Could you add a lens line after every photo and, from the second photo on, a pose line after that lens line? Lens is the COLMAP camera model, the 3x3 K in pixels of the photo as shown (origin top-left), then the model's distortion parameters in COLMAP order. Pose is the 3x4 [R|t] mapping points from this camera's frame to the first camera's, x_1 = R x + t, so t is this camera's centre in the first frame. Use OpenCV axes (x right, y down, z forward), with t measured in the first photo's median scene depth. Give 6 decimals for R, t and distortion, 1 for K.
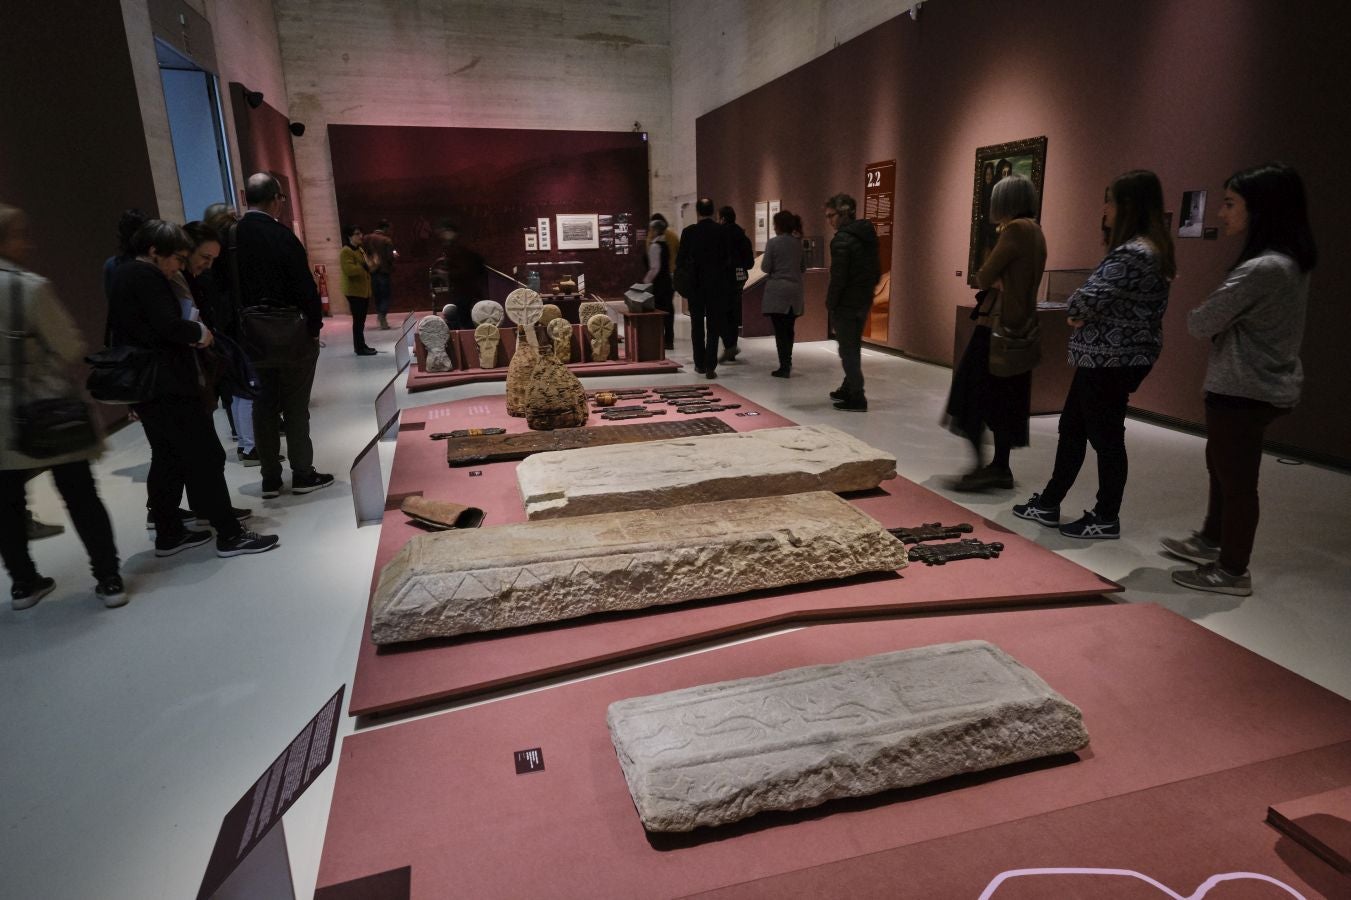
lens RADIAL K [[841.7, 0, 675.5], [0, 841.7, 450.0], [0, 0, 1]] dist [0.000284, 0.000311]
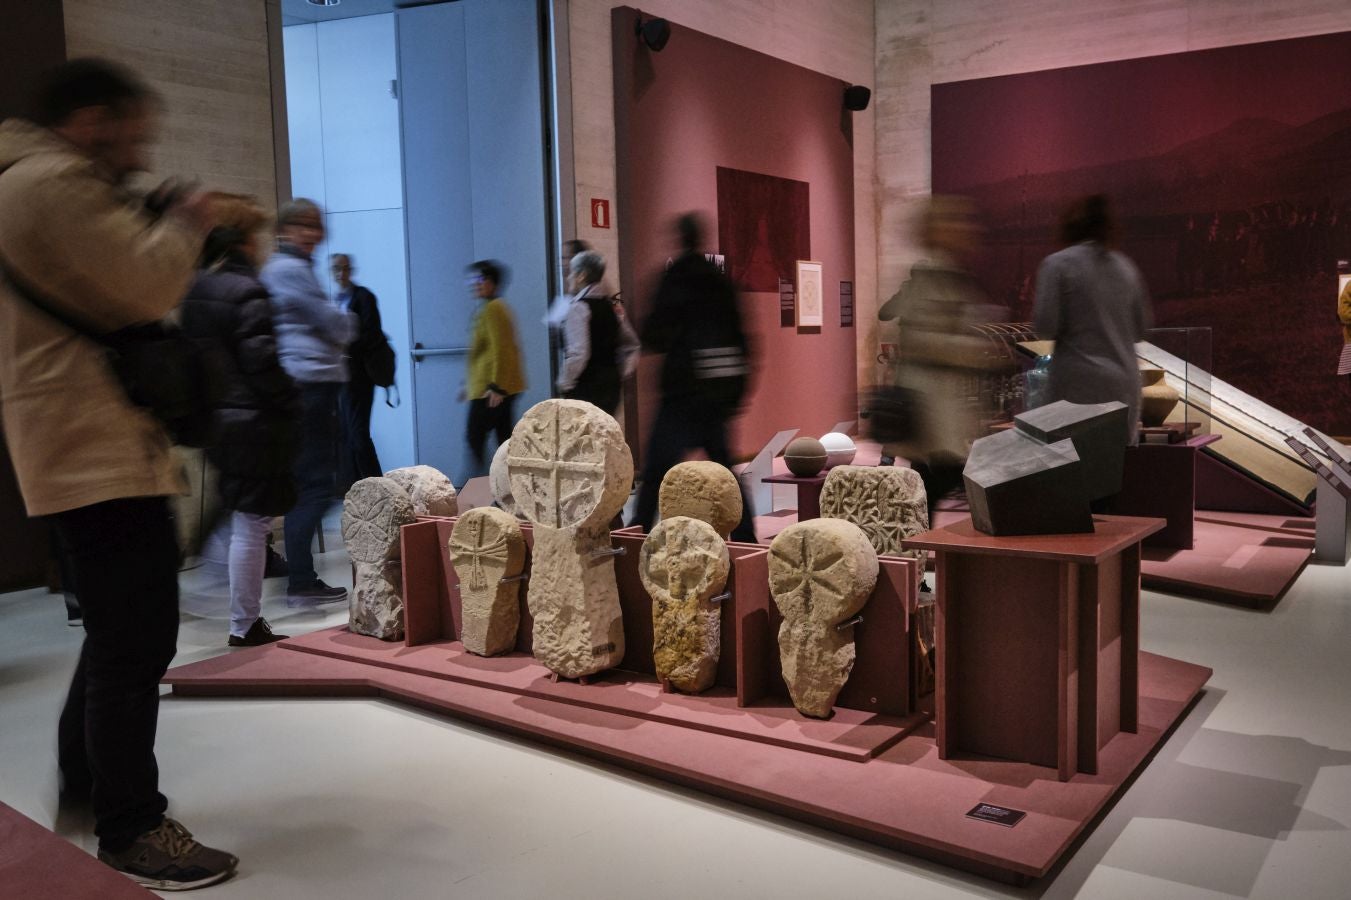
lens RADIAL K [[1189.0, 0, 675.5], [0, 1189.0, 450.0], [0, 0, 1]] dist [-0.000484, 0.003218]
pose [[0.632308, 0.076362, -0.770944, 0.086354], [-0.181629, 0.982007, -0.051700, -0.094076], [0.753125, 0.172716, 0.634801, 0.453842]]
